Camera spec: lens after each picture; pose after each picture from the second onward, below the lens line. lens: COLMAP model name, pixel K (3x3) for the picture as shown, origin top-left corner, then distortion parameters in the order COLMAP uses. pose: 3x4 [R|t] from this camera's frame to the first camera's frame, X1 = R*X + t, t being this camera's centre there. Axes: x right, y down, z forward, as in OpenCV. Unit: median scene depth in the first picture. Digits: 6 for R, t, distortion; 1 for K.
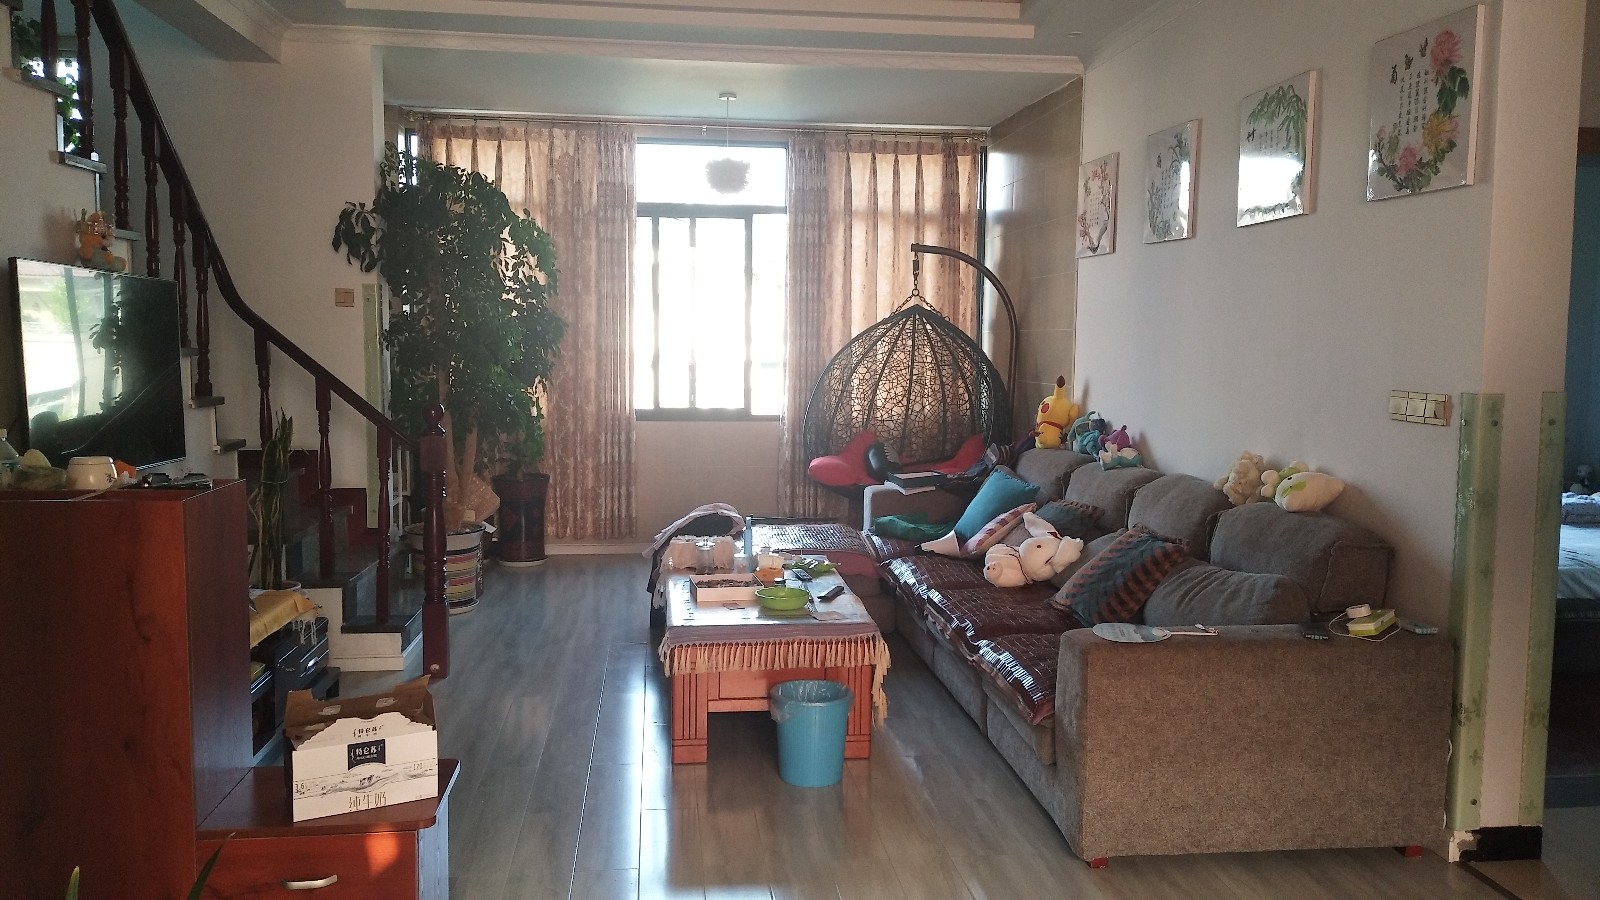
lens RADIAL K [[1189.6, 0, 794.4], [0, 1189.6, 445.1], [0, 0, 1]] dist [0.091900, -0.137179]
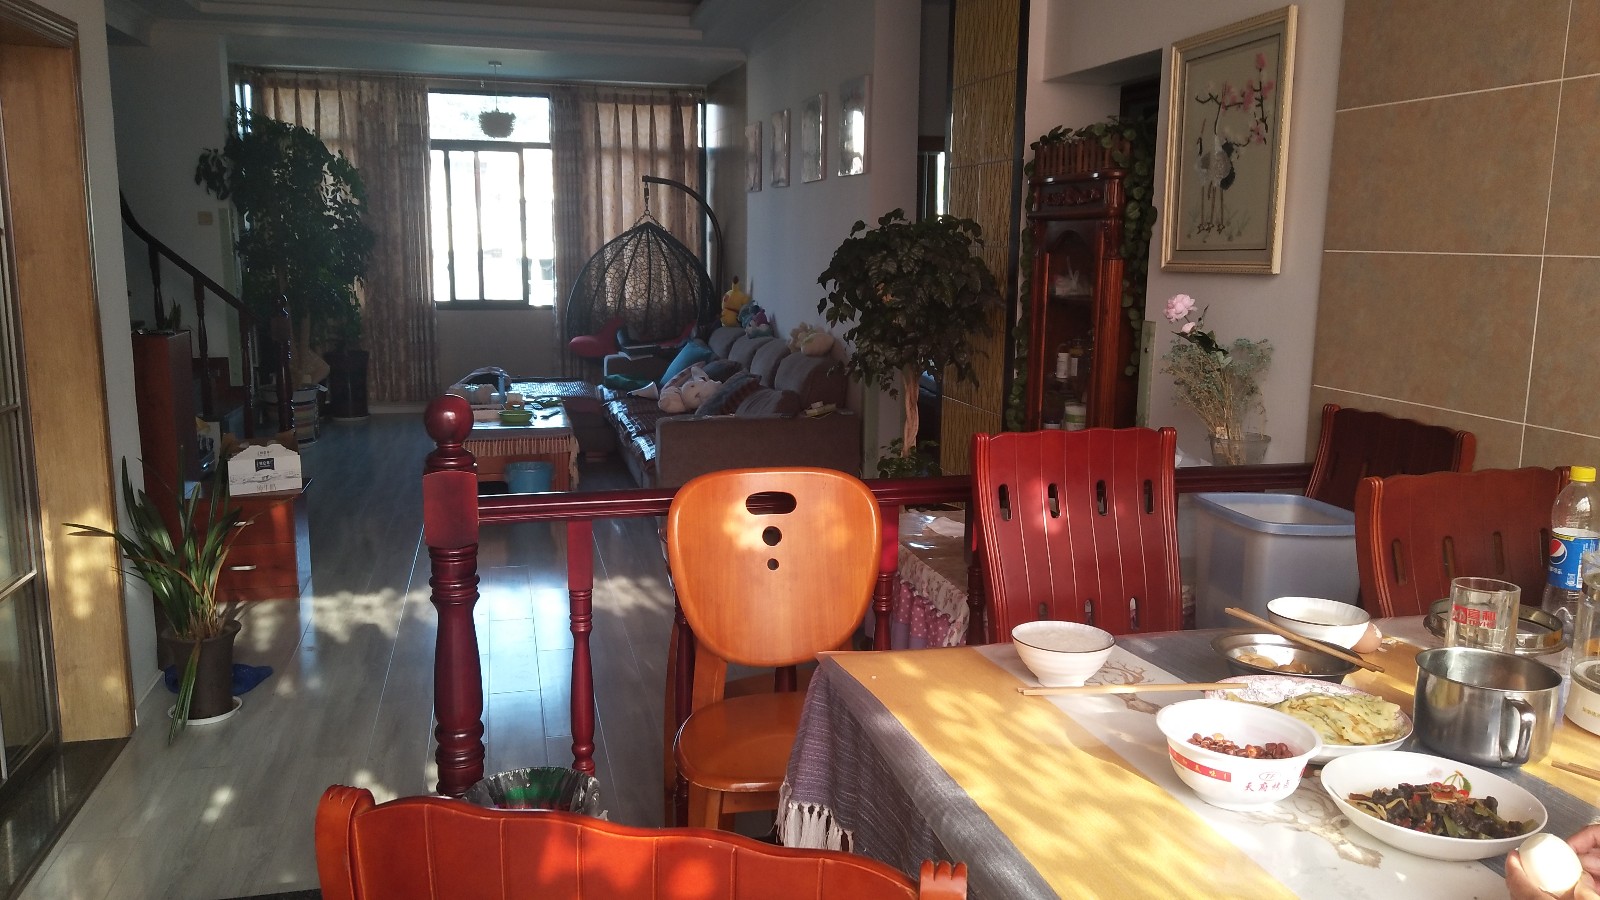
lens RADIAL K [[1189.6, 0, 794.4], [0, 1189.6, 445.1], [0, 0, 1]] dist [0.091900, -0.137179]
pose [[0.992145, -0.021167, 0.123290, 0.101970], [0.010561, 0.996234, 0.086054, 0.020614], [-0.124647, -0.084076, 0.988633, -0.404079]]
